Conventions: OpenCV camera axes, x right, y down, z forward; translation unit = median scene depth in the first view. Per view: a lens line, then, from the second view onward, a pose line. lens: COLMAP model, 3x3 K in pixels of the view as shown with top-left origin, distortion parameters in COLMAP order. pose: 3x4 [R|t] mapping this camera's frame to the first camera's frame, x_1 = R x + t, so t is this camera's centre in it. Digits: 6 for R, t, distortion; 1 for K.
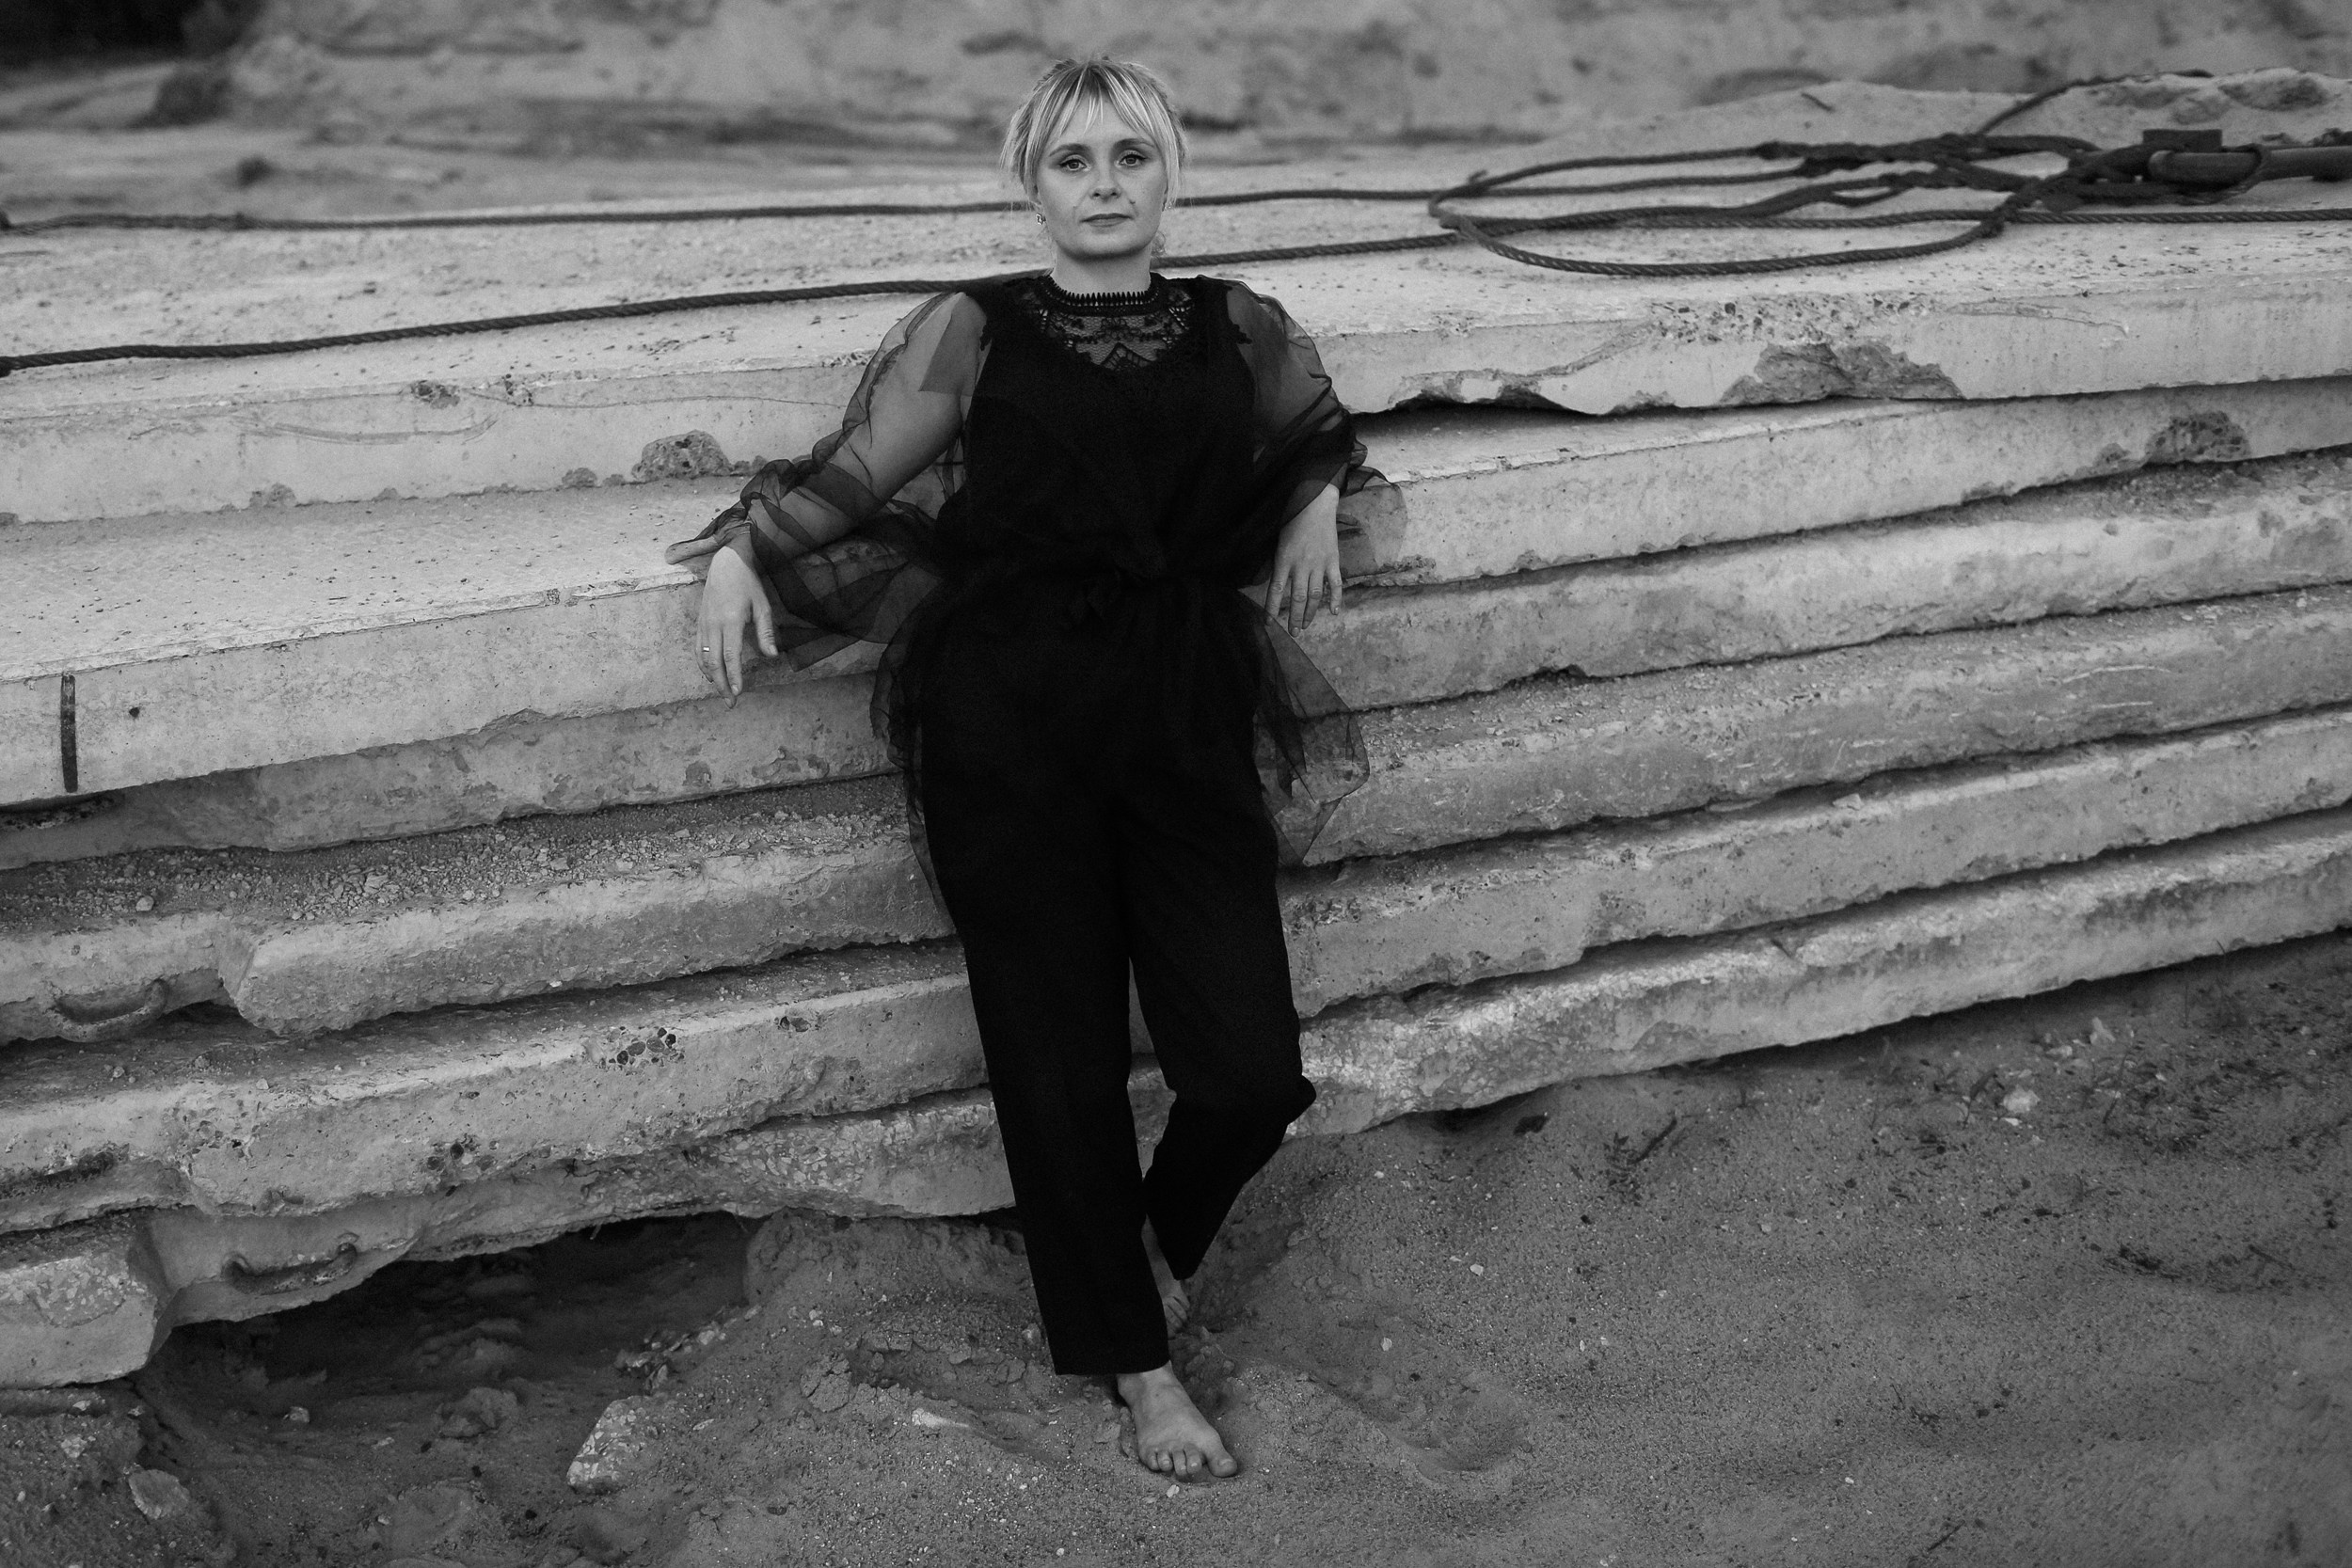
lens RADIAL K [[2834.8, 0, 1176.0], [0, 2834.8, 784.0], [0, 0, 1]] dist [-0.066254, 0.107841]
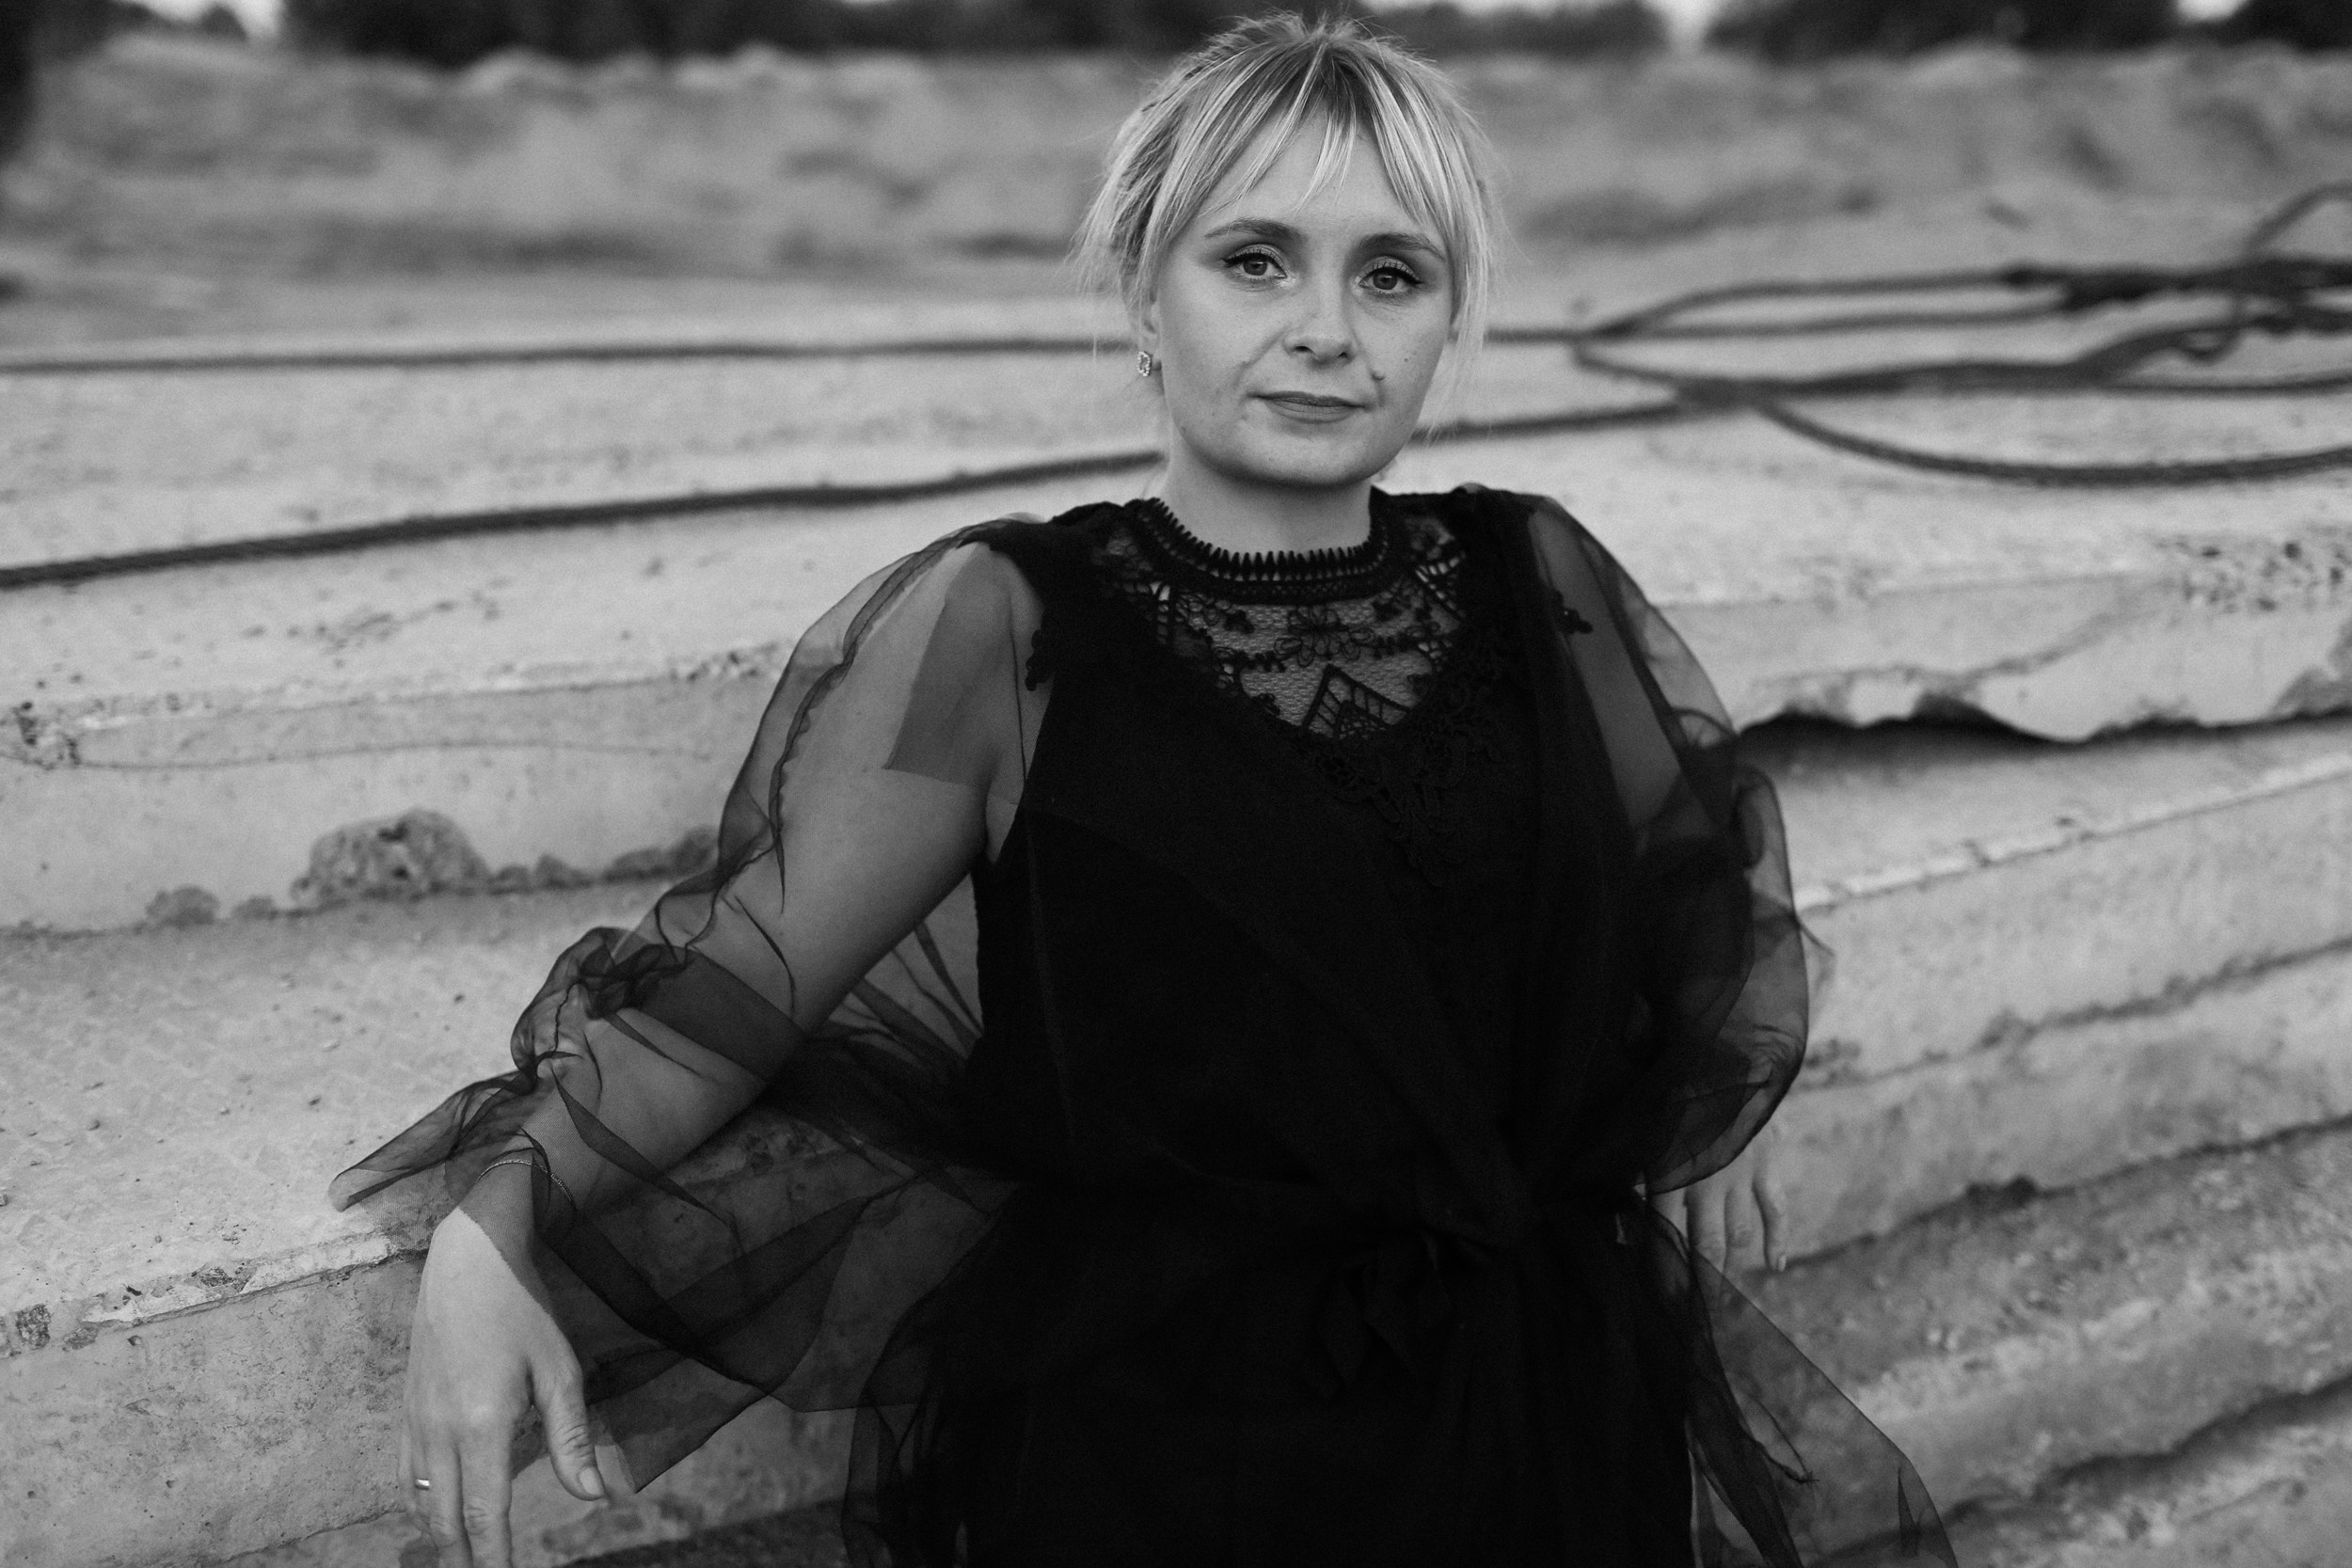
lens RADIAL K [[2346.0, 0, 1176.0], [0, 2346.0, 784.0], [0, 0, 1]] dist [-0.069371, 0.092231]
pose [[0.994476, -0.013371, 0.104107, -0.077842], [0.014187, 0.999874, -0.007108, -0.122730], [-0.103999, 0.008546, 0.994541, 0.565012]]
